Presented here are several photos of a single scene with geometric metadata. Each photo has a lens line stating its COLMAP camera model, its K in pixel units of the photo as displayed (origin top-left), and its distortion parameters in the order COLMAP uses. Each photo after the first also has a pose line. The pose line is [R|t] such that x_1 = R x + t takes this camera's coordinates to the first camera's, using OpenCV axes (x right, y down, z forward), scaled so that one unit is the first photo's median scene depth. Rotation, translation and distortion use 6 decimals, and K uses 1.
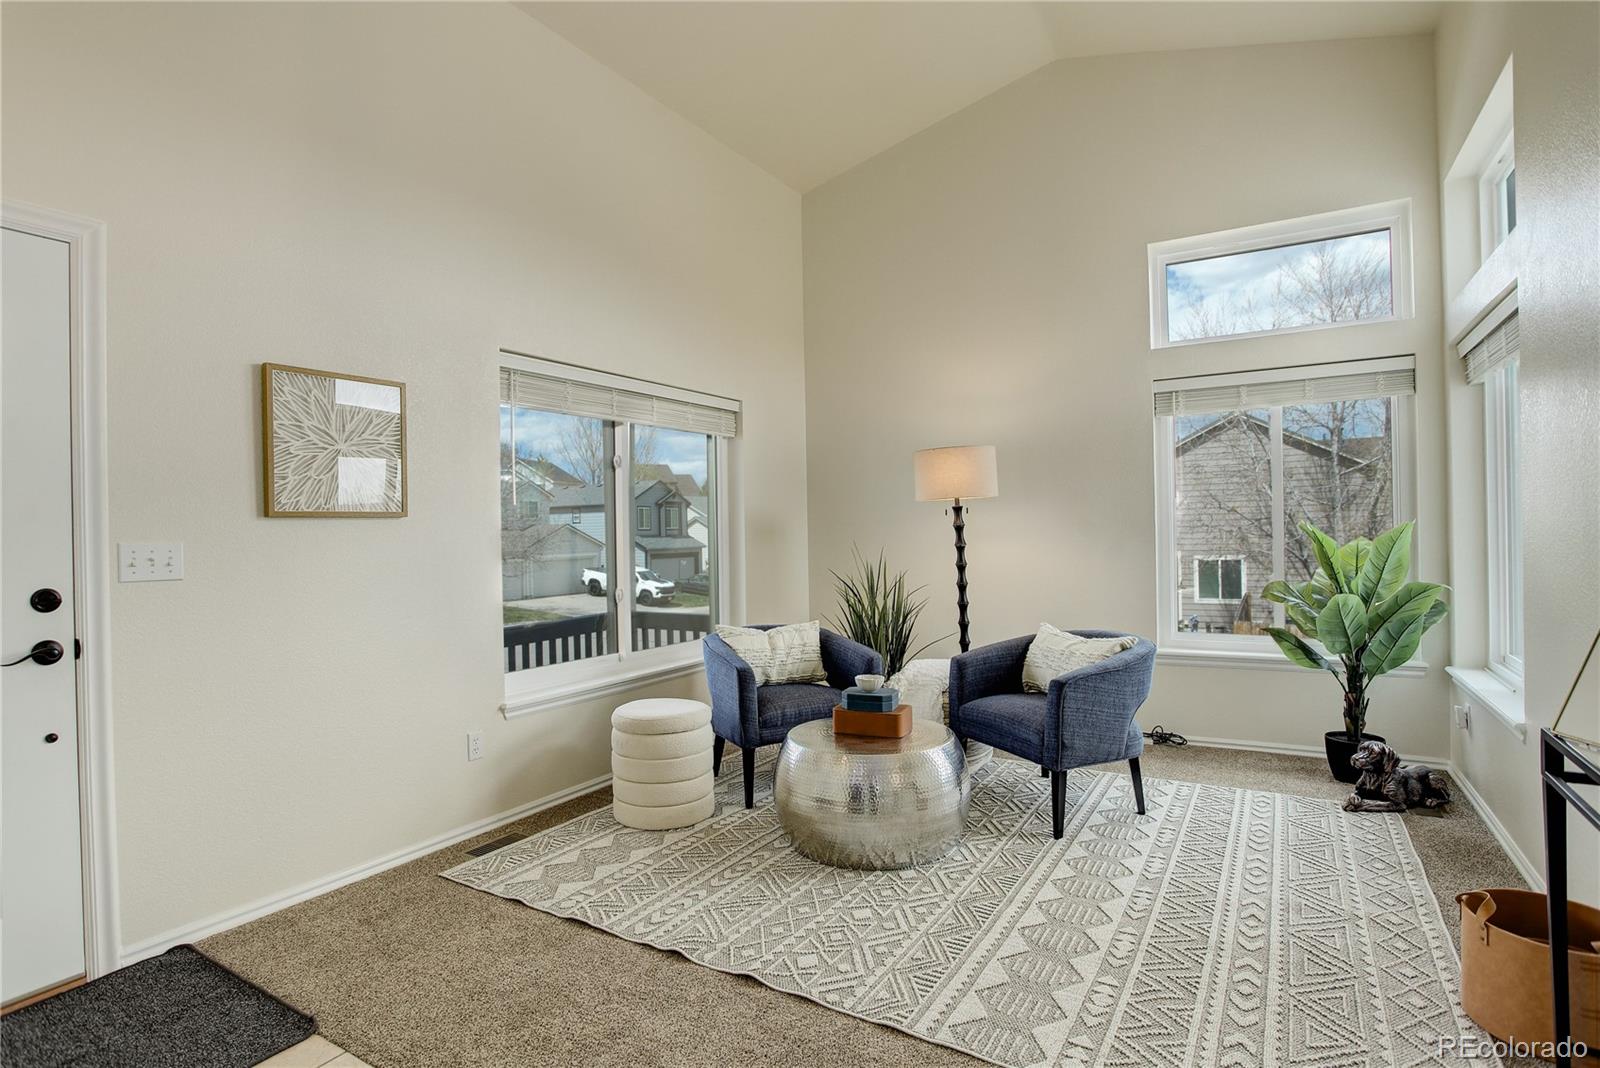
lens RADIAL K [[817.2, 0, 792.4], [0, 817.2, 535.8], [0, 0, 1]] dist [-0.026399, -0.000500]
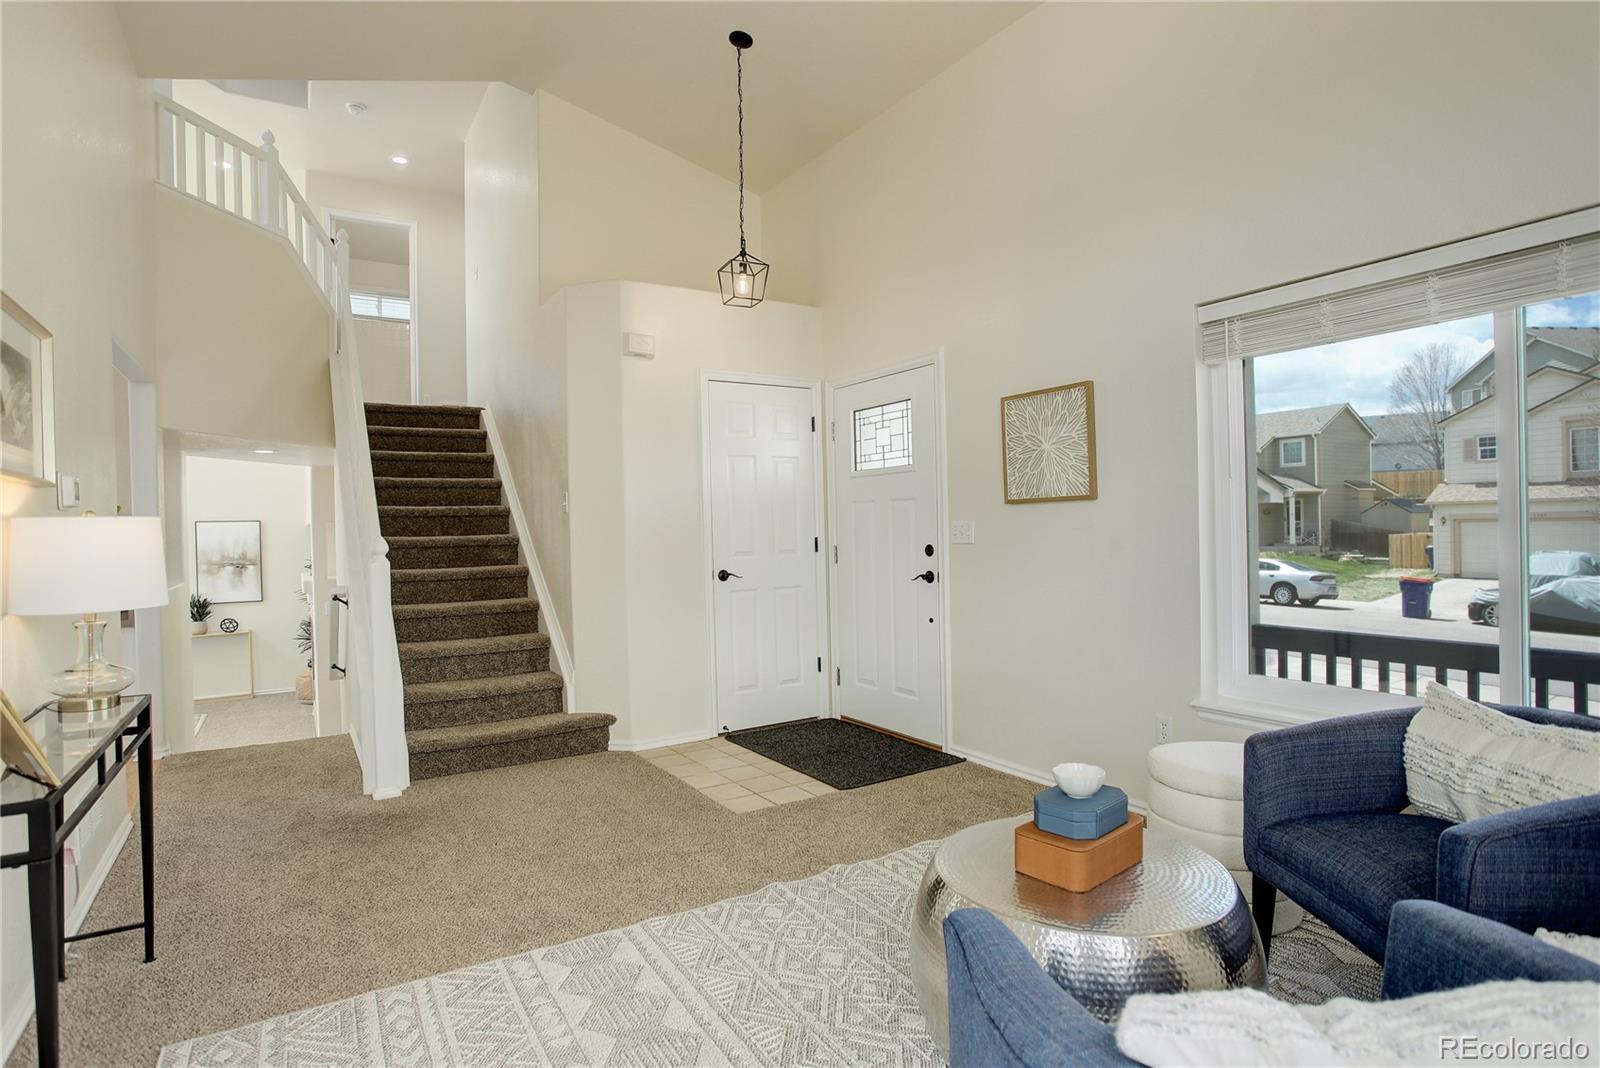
lens RADIAL K [[817.2, 0, 790.1], [0, 817.2, 529.0], [0, 0, 1]] dist [-0.026399, -0.000500]
pose [[-0.454853, 0.028206, -0.890120, 1.018973], [0.024272, 0.999520, 0.019269, -0.020058], [0.890235, -0.012840, -0.455320, 1.590577]]
